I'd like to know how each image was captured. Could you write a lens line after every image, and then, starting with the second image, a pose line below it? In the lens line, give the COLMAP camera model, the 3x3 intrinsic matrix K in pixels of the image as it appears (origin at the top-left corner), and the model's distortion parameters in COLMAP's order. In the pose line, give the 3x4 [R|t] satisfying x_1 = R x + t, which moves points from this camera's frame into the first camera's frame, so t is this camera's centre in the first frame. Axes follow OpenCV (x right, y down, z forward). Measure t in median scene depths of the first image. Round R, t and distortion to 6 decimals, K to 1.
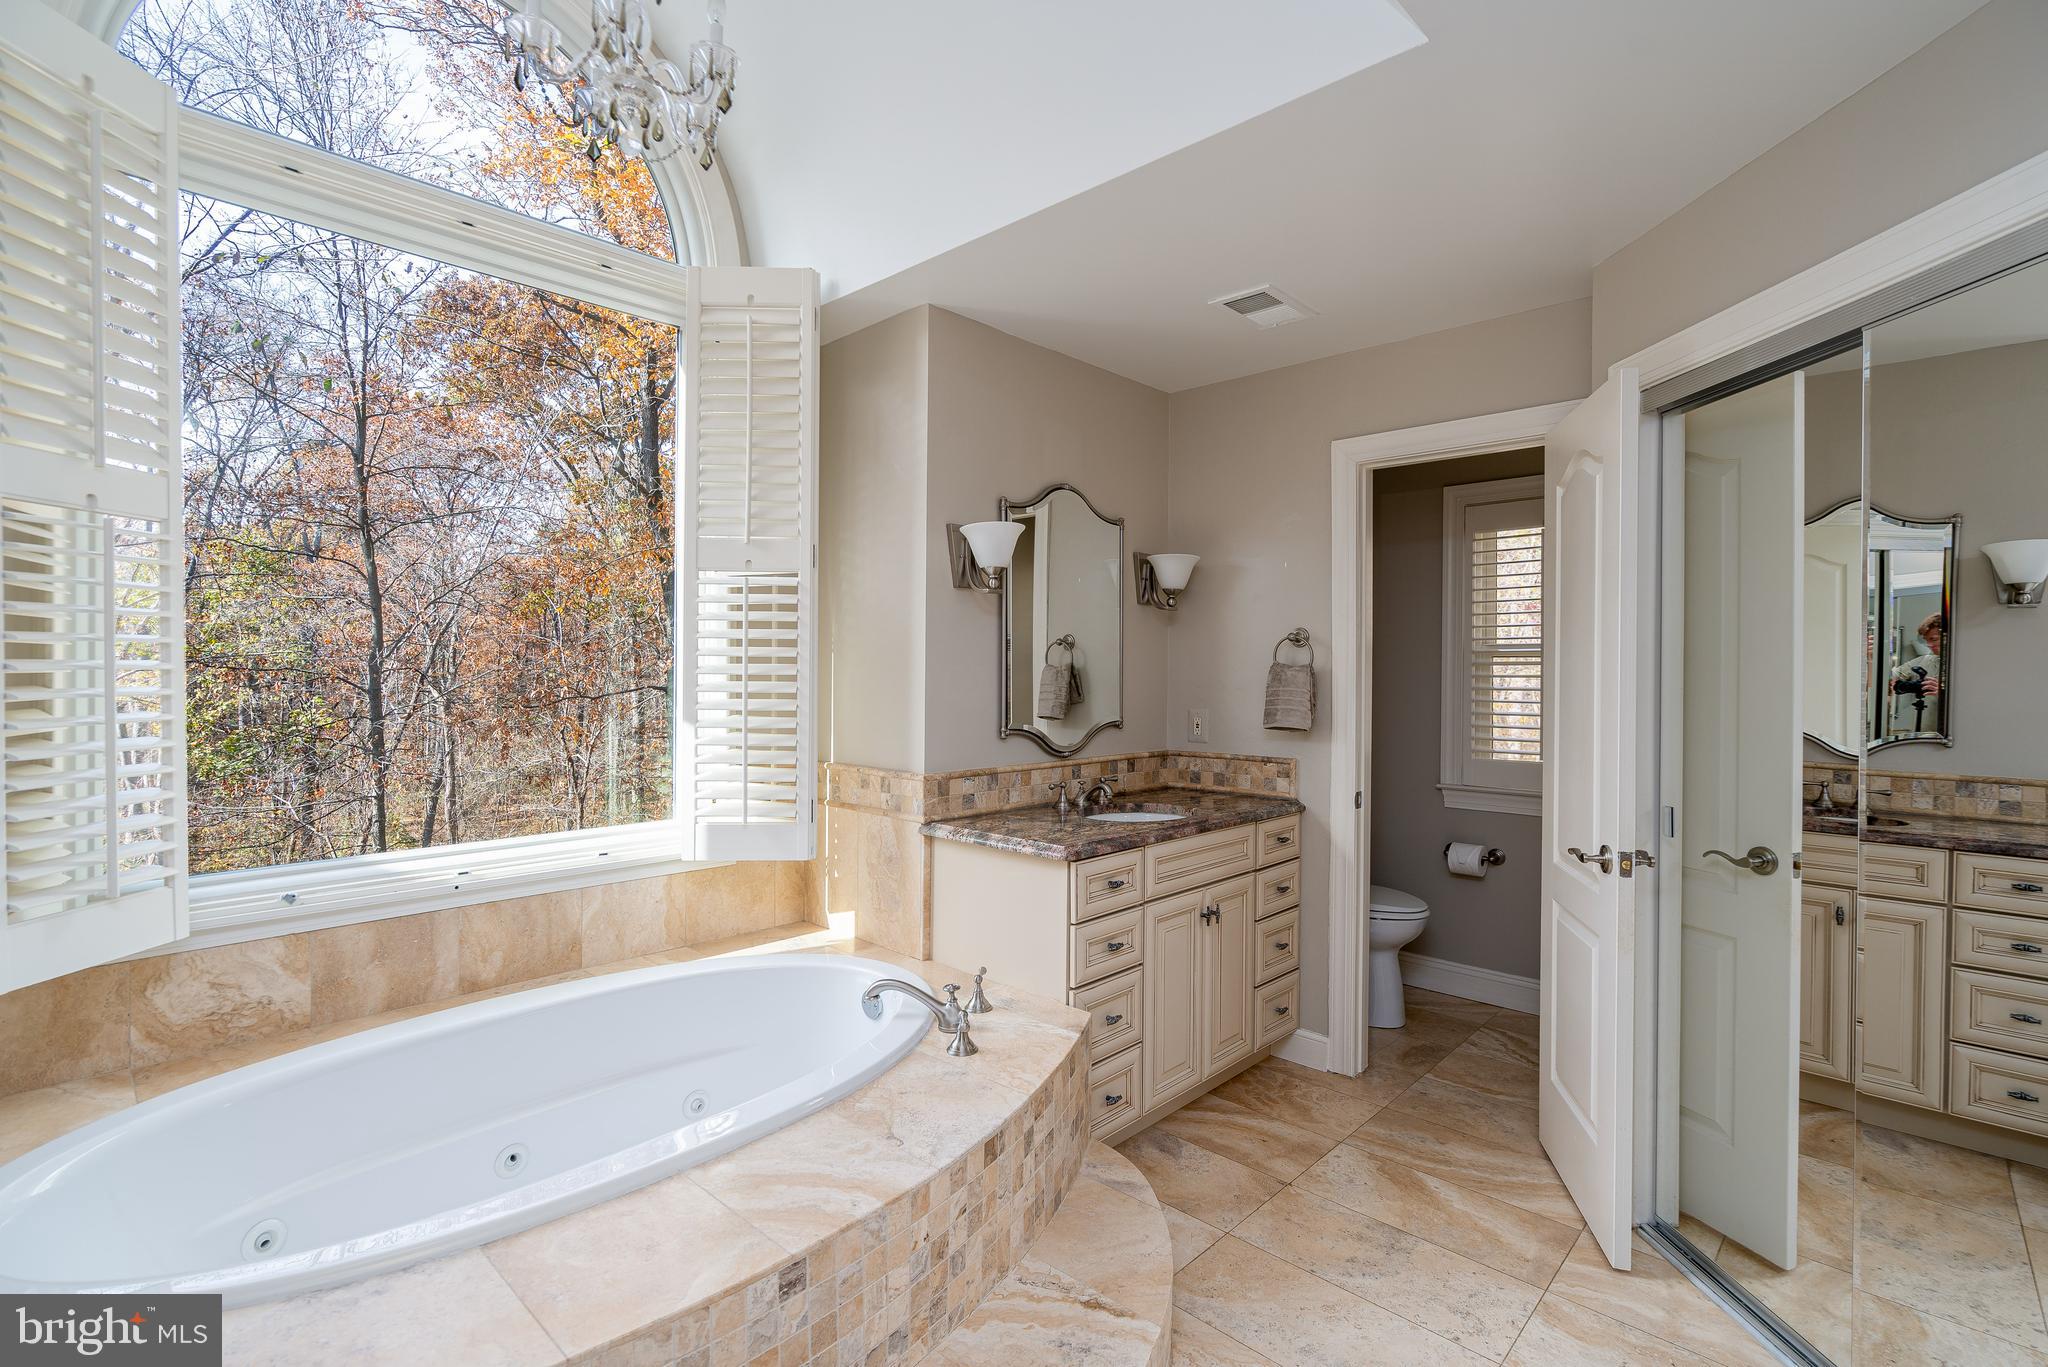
lens RADIAL K [[931.8, 0, 1017.0], [0, 931.8, 676.3], [0, 0, 1]] dist [-0.003587, 0.001918]
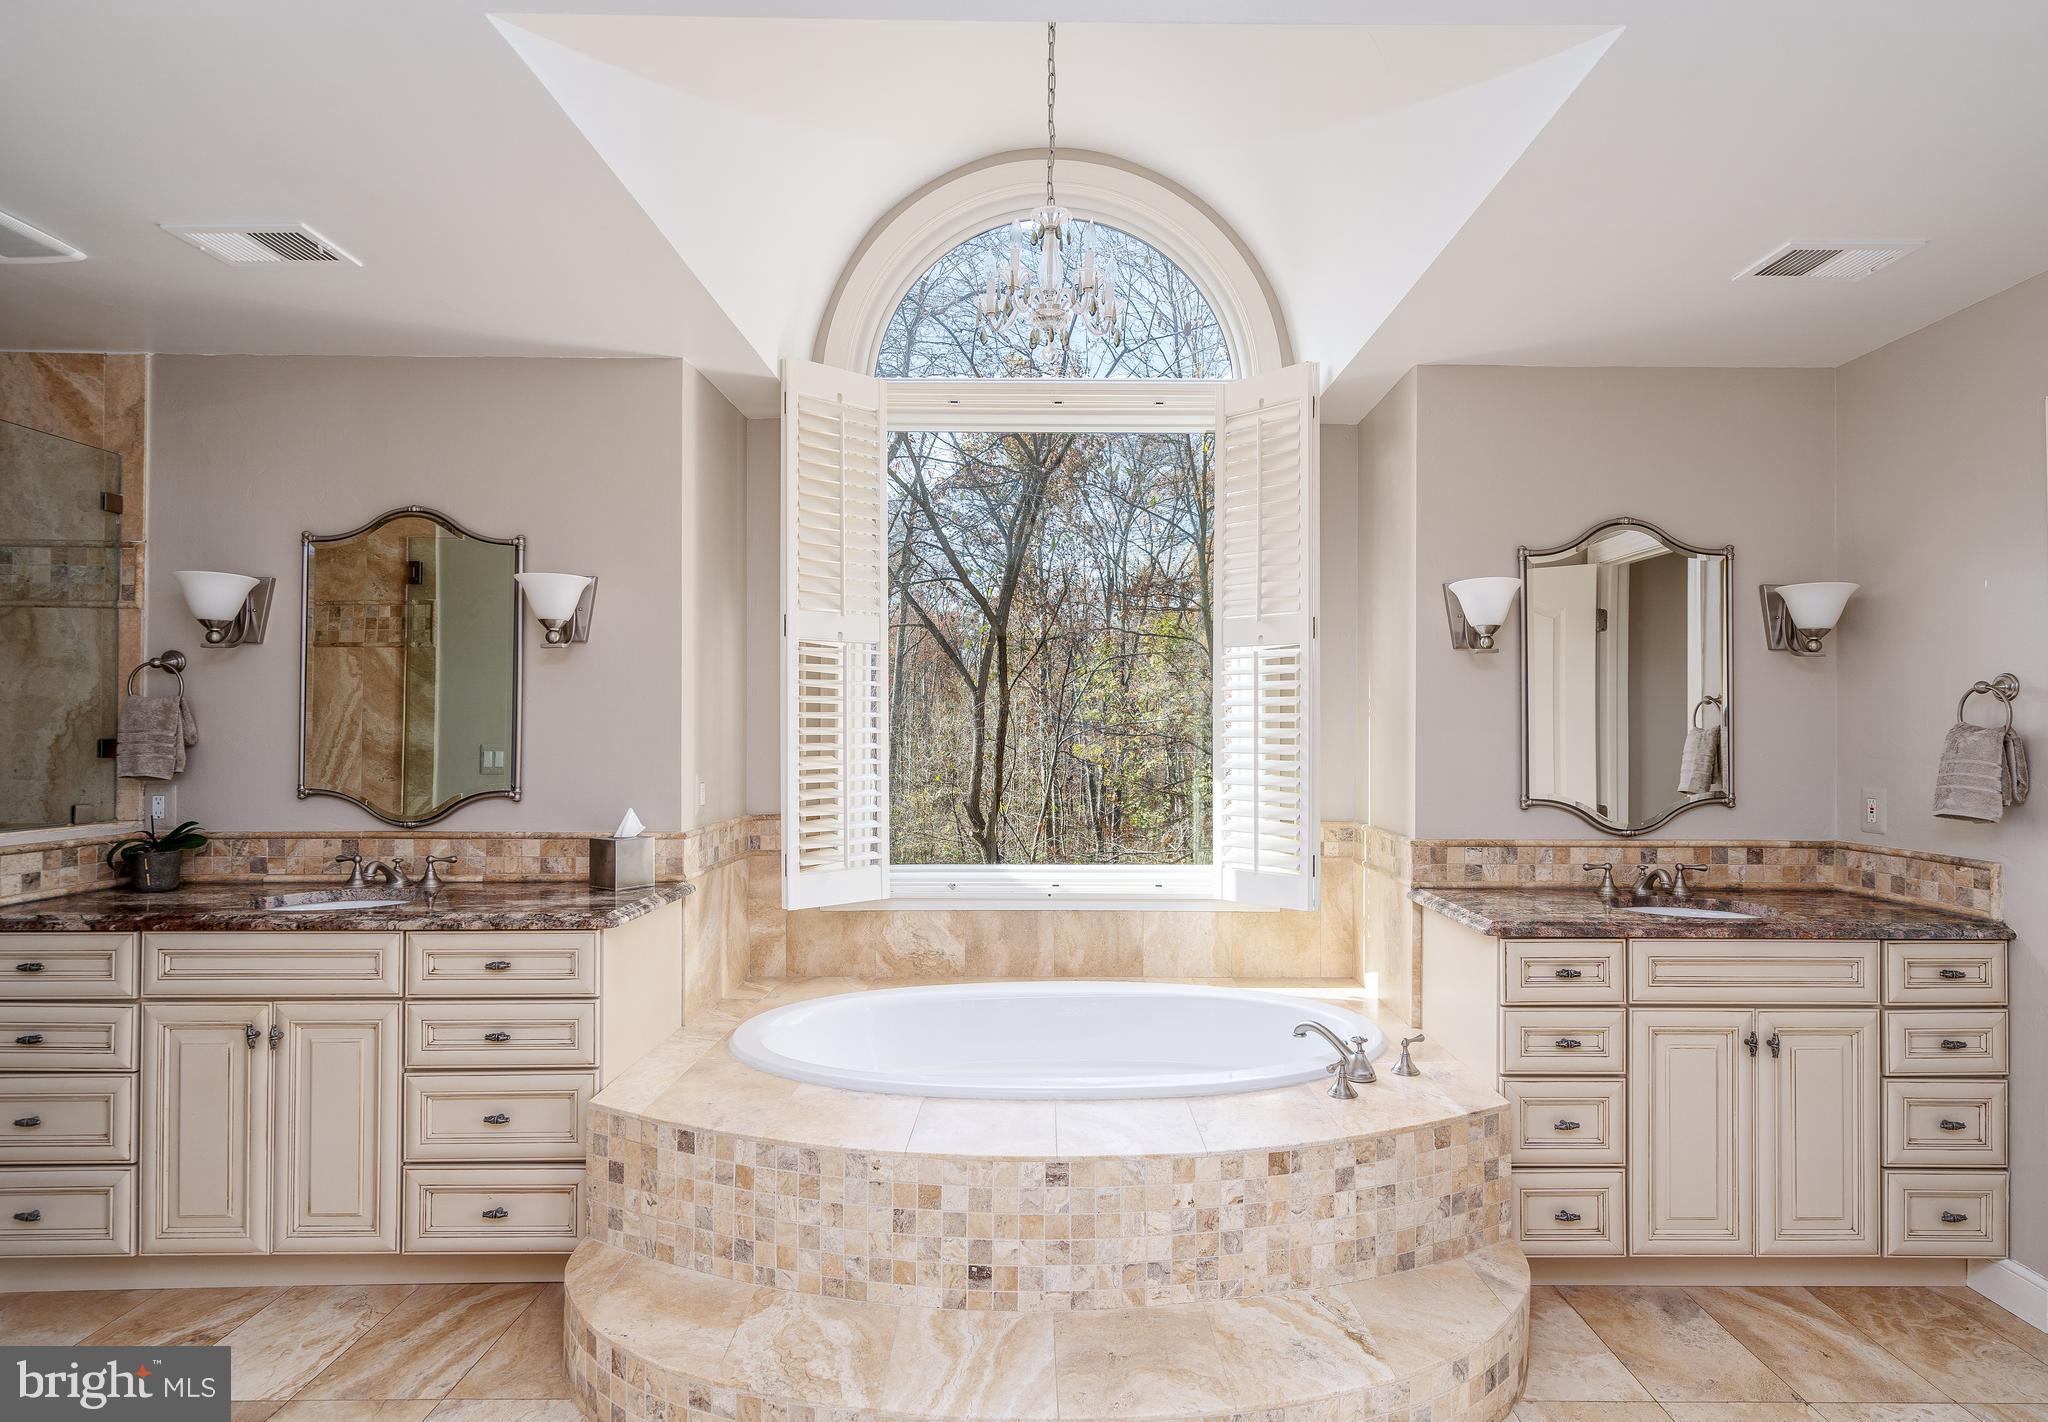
lens RADIAL K [[1067.7, 0, 1091.8], [0, 1067.7, 727.9], [0, 0, 1]] dist [0.003299, 0.001044]
pose [[0.706000, -0.004240, -0.708199, 0.471031], [-0.006264, 0.999906, -0.012232, 0.003061], [0.708184, 0.013072, 0.705907, -0.046061]]
